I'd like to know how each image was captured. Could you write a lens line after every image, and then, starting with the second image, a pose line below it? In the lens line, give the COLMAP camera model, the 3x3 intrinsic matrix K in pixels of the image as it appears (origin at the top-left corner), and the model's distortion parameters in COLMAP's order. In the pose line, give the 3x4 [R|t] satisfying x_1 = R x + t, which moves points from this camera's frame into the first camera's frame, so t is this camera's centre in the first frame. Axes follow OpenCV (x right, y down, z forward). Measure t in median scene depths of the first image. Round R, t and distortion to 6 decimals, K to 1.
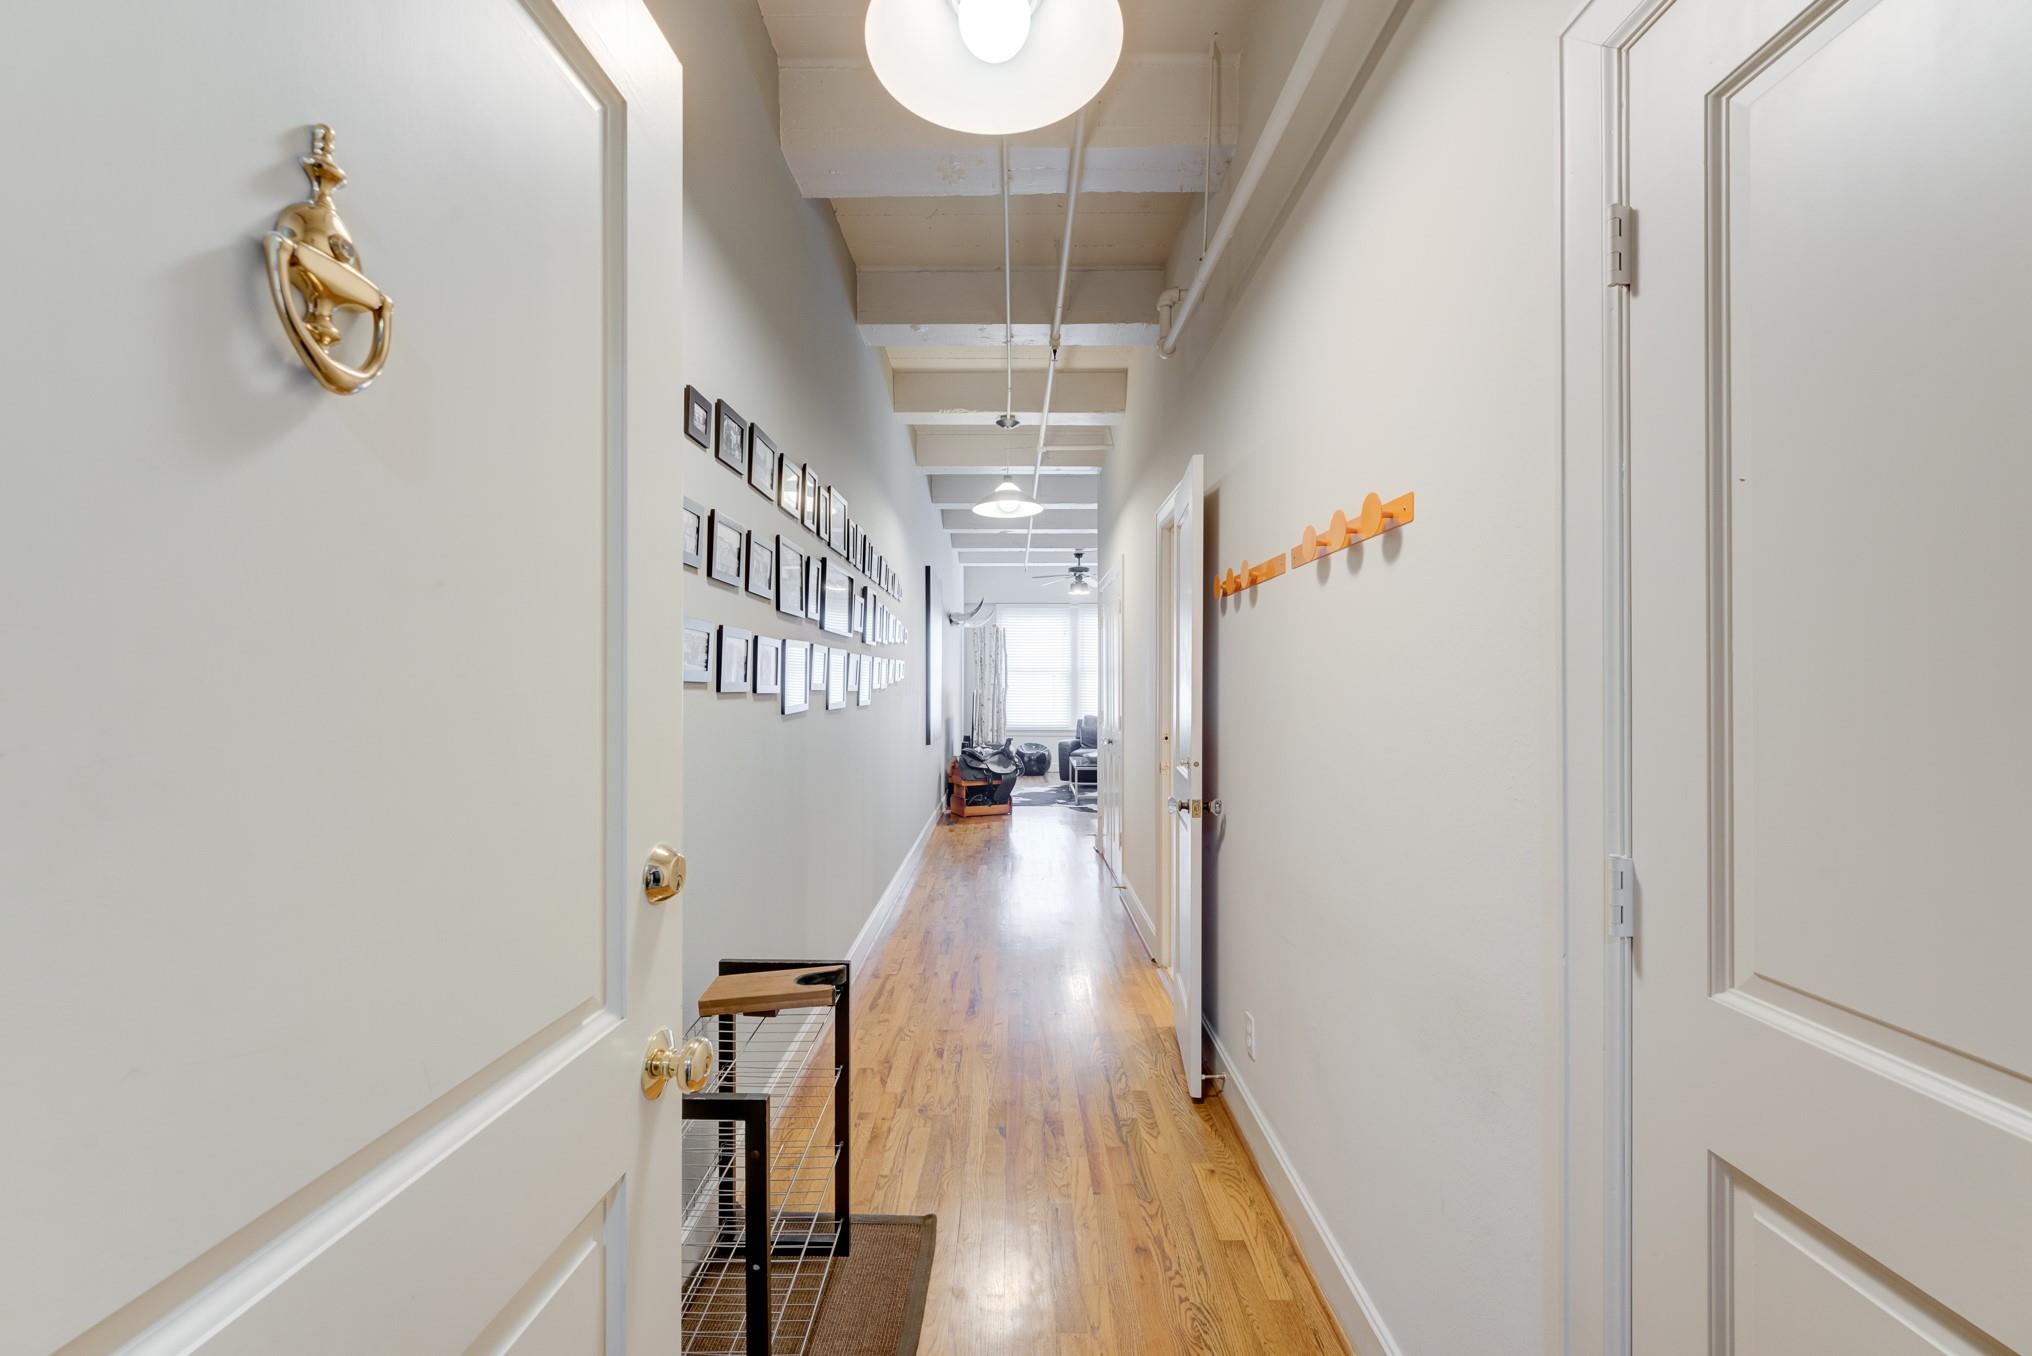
lens RADIAL K [[813.1, 0, 1015.1], [0, 813.1, 679.0], [0, 0, 1]] dist [-0.005992, 0.001876]
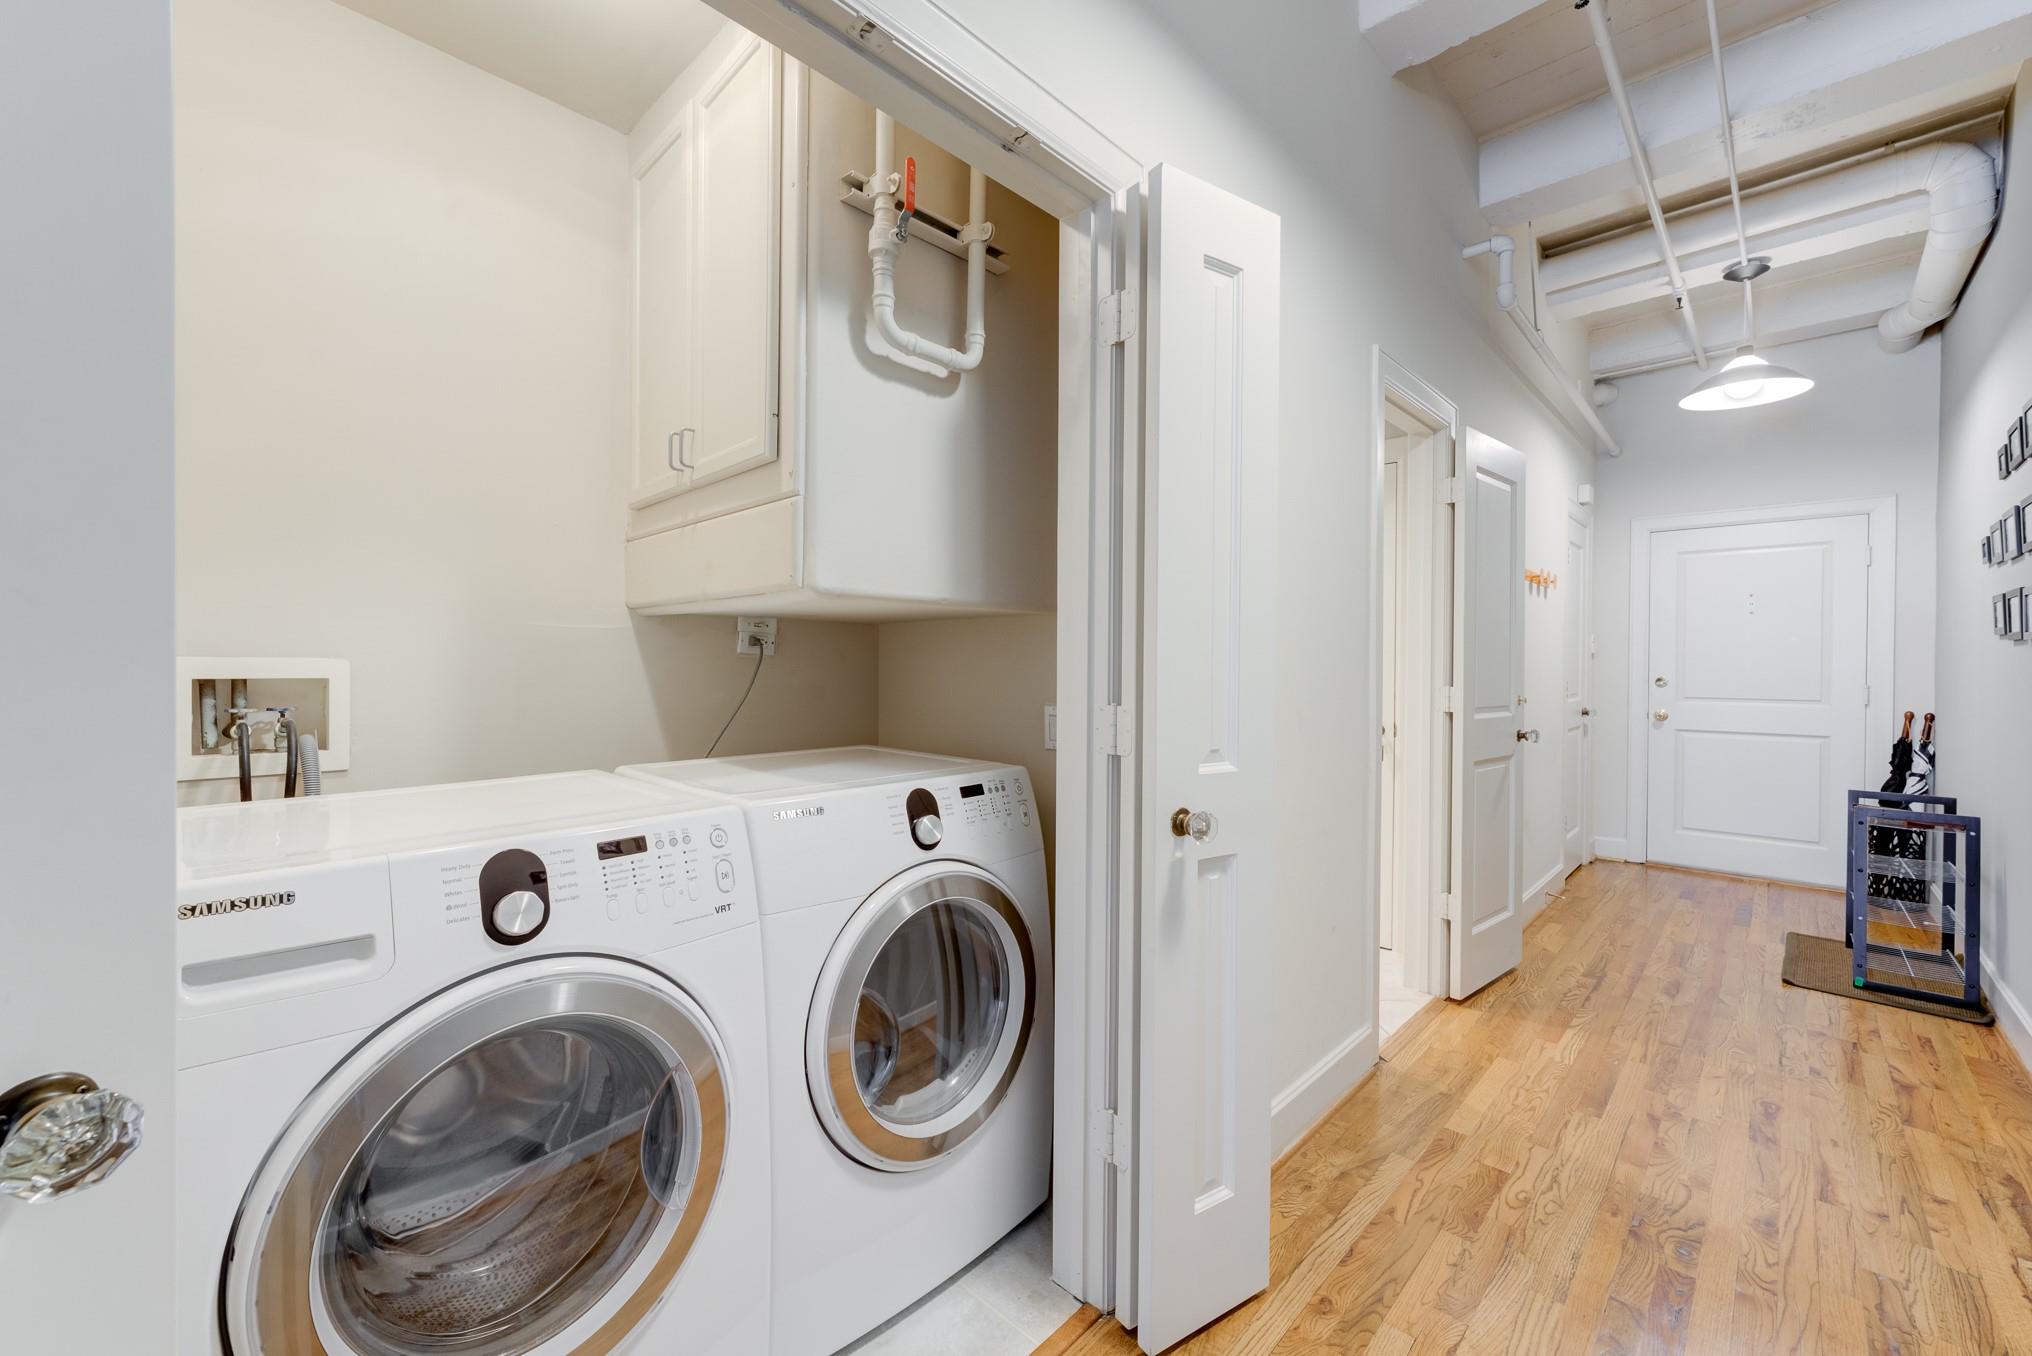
lens RADIAL K [[813.1, 0, 1006.0], [0, 813.1, 672.8], [0, 0, 1]] dist [-0.005992, 0.001876]
pose [[-0.716804, -0.011547, 0.697179, -0.017678], [-0.013153, 0.999909, 0.003038, 0.017011], [-0.697151, -0.006992, -0.716890, 0.537865]]
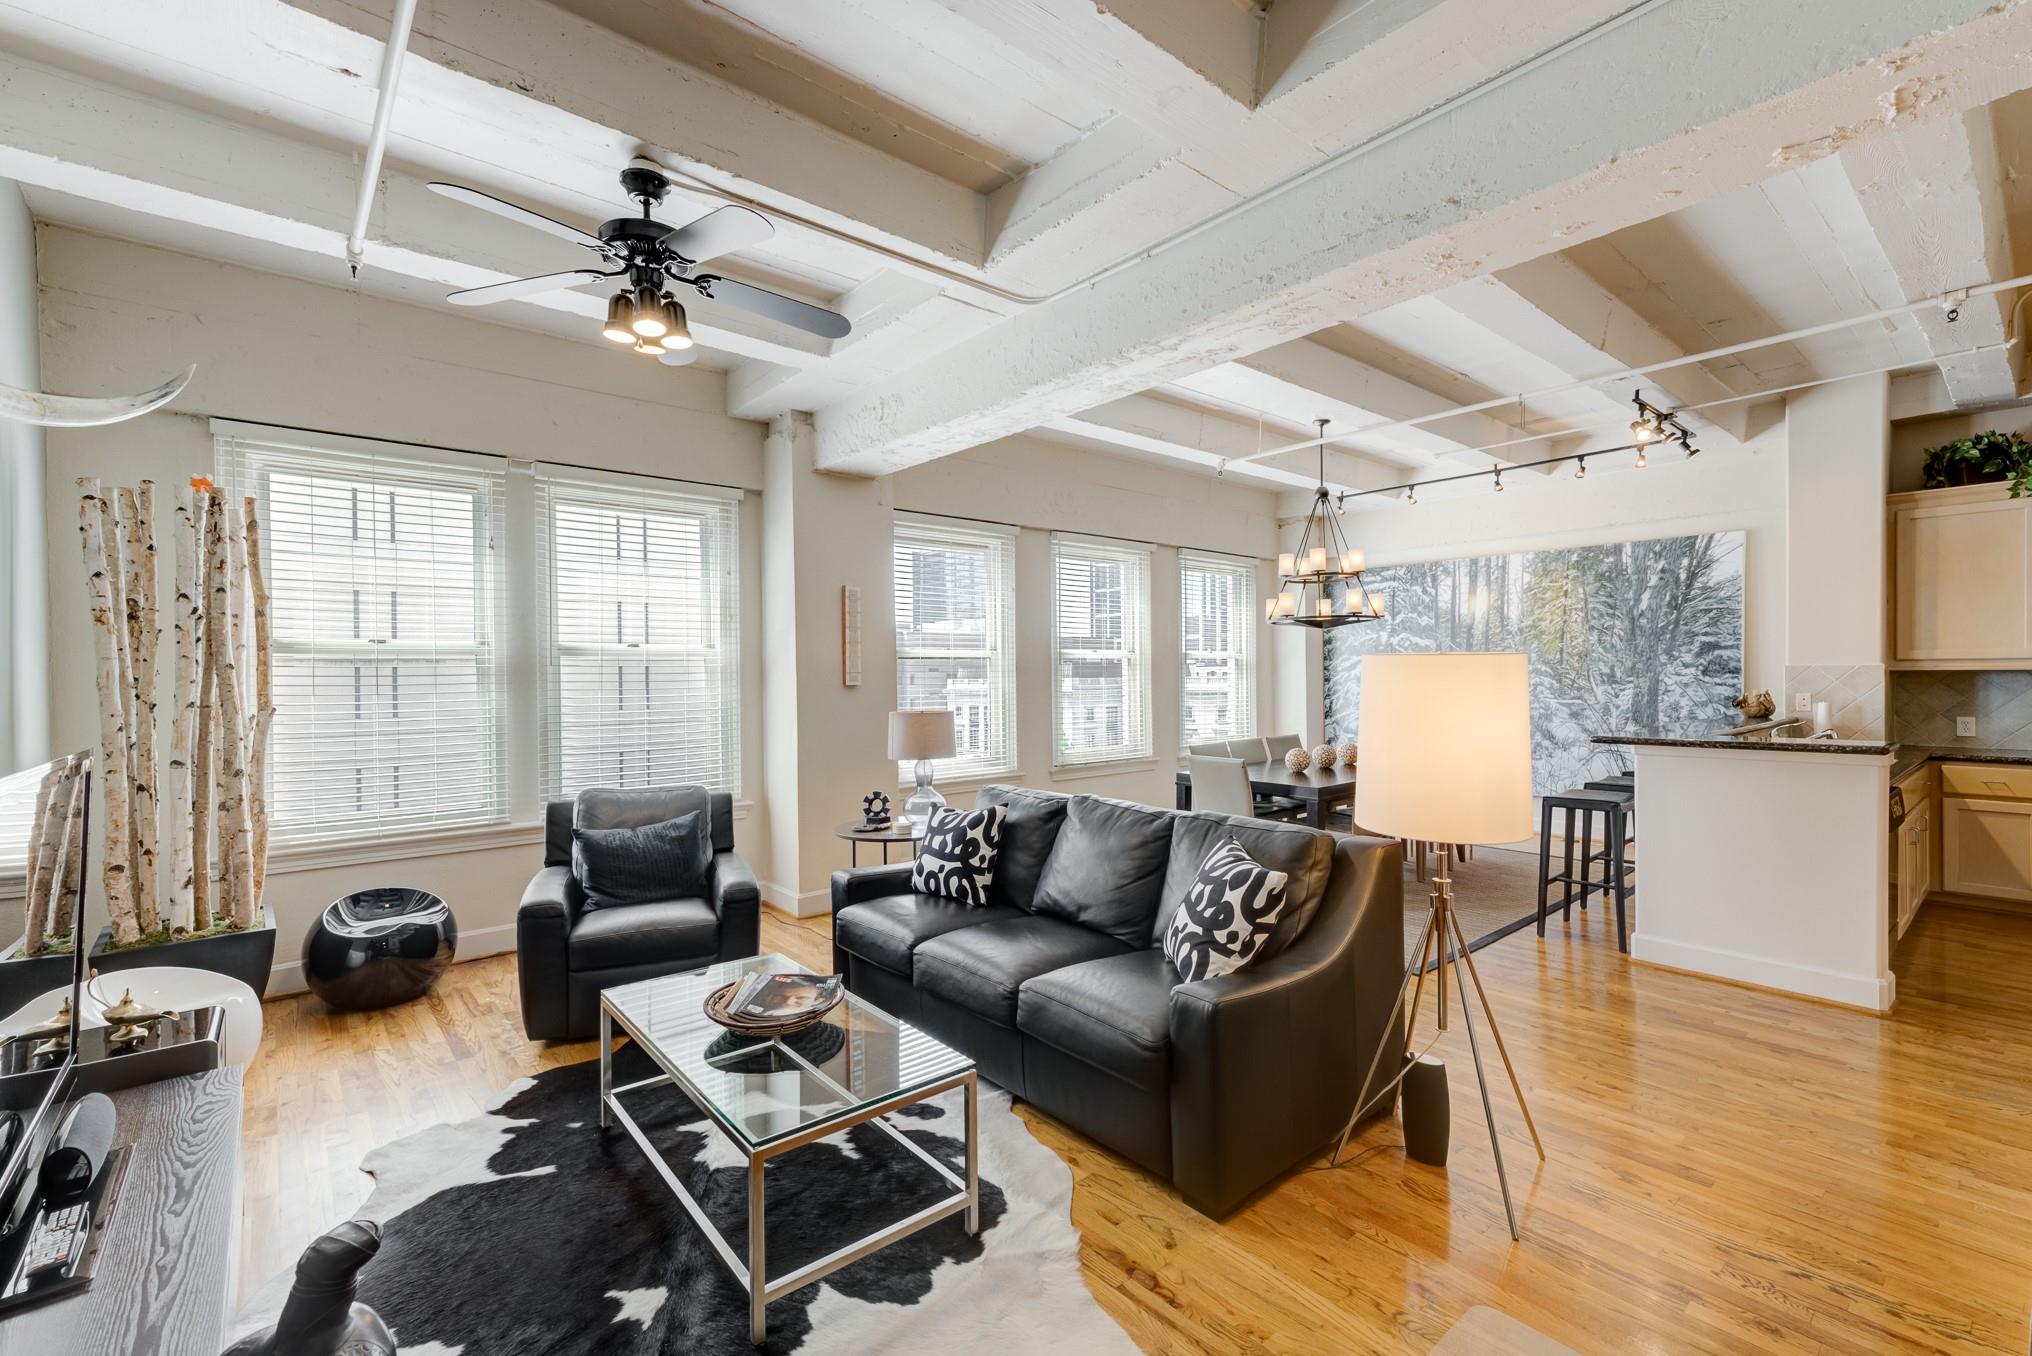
lens RADIAL K [[880.7, 0, 1001.8], [0, 880.7, 680.8], [0, 0, 1]] dist [0.008255, -0.000071]
pose [[0.771879, -0.014365, 0.635607, -0.008544], [0.004225, 0.999839, 0.017466, -0.004991], [-0.635755, -0.010796, 0.771816, 0.621547]]
